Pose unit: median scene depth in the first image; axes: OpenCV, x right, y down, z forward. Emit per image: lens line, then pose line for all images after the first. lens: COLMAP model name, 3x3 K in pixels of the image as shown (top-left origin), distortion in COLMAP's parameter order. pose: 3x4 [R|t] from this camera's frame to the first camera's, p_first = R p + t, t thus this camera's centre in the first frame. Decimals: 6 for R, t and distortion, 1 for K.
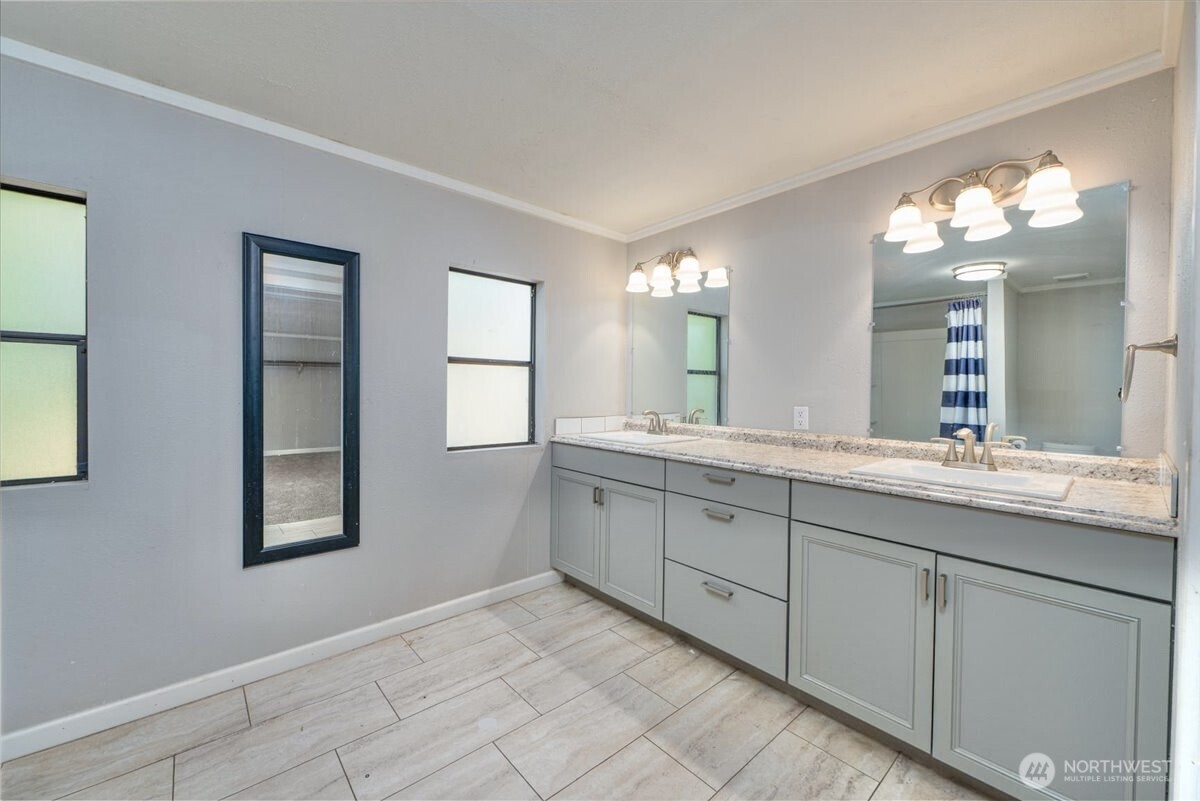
lens RADIAL K [[472.7, 0, 600.4], [0, 472.7, 395.7], [0, 0, 1]] dist [-0.000443, 0.000258]
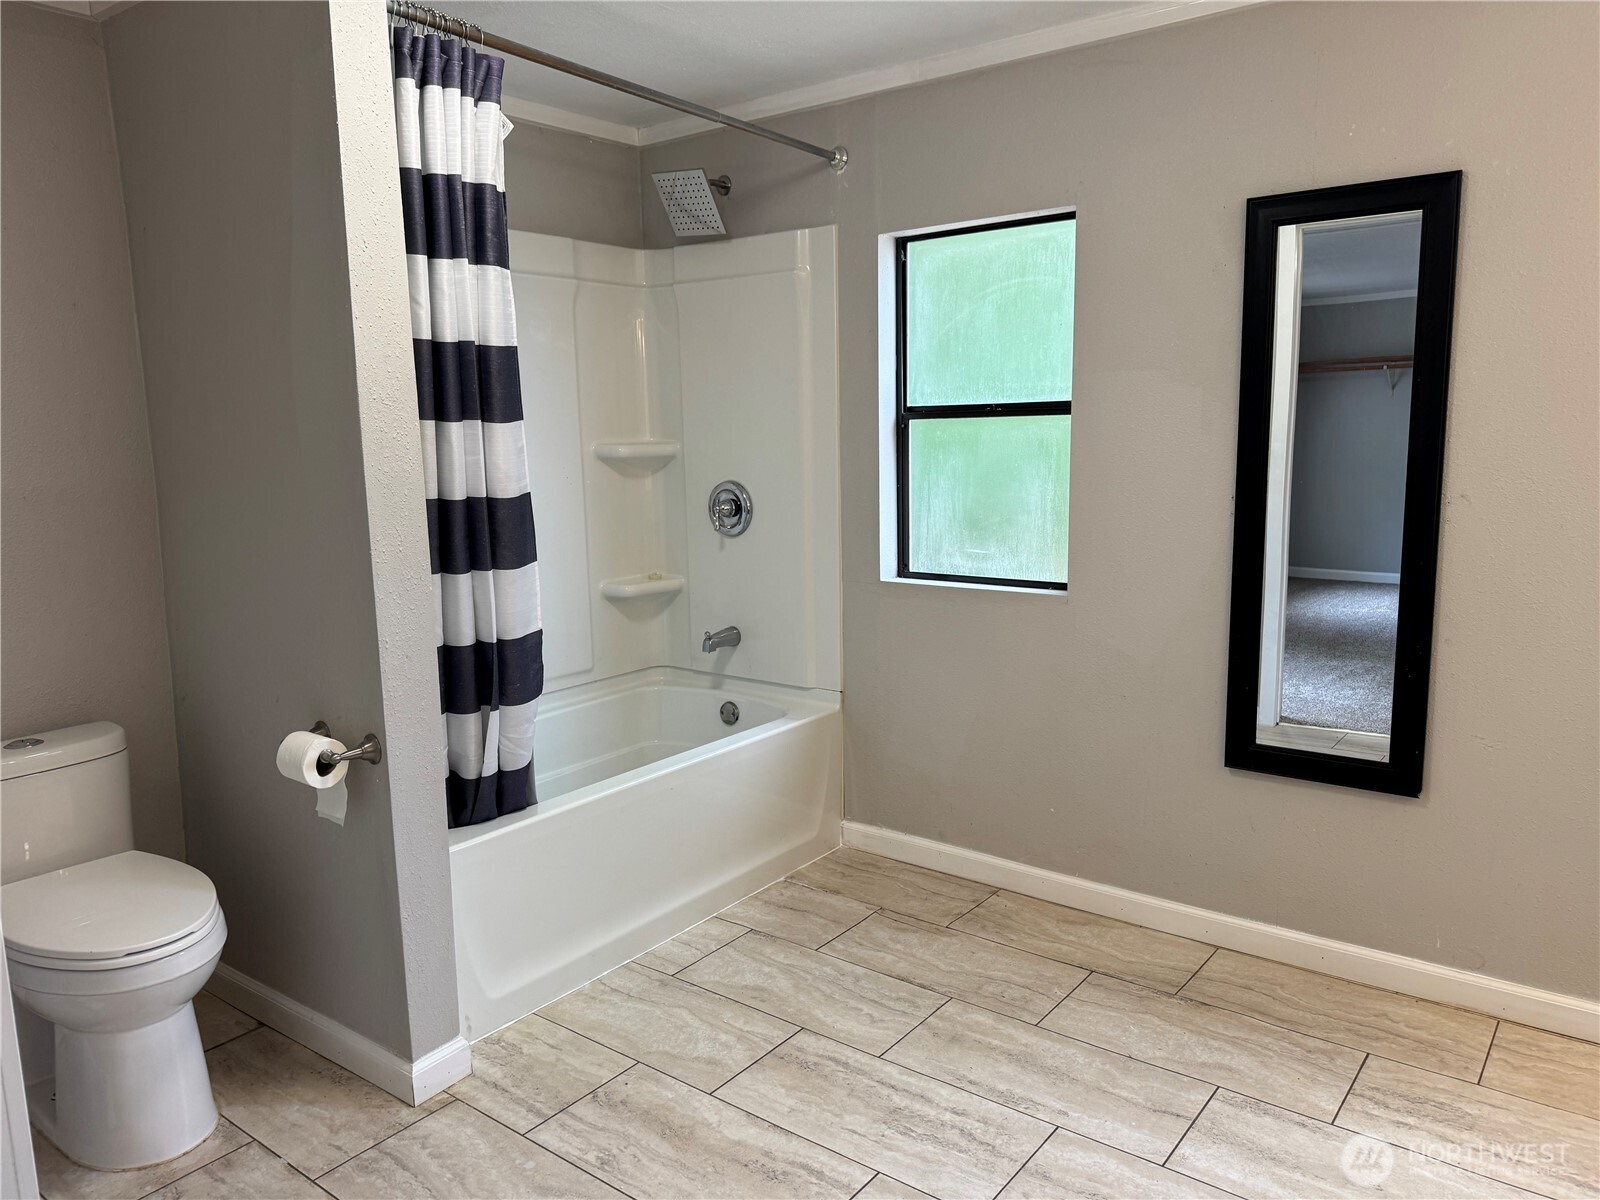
lens RADIAL K [[1126.0, 0, 800.0], [0, 1126.0, 600.0], [0, 0, 1]] dist [0.002104, -0.001268]
pose [[0.194353, 0.140137, -0.970870, 0.593779], [0.009290, 0.989435, 0.144676, -0.074420], [0.980888, -0.037137, 0.190998, 0.205506]]
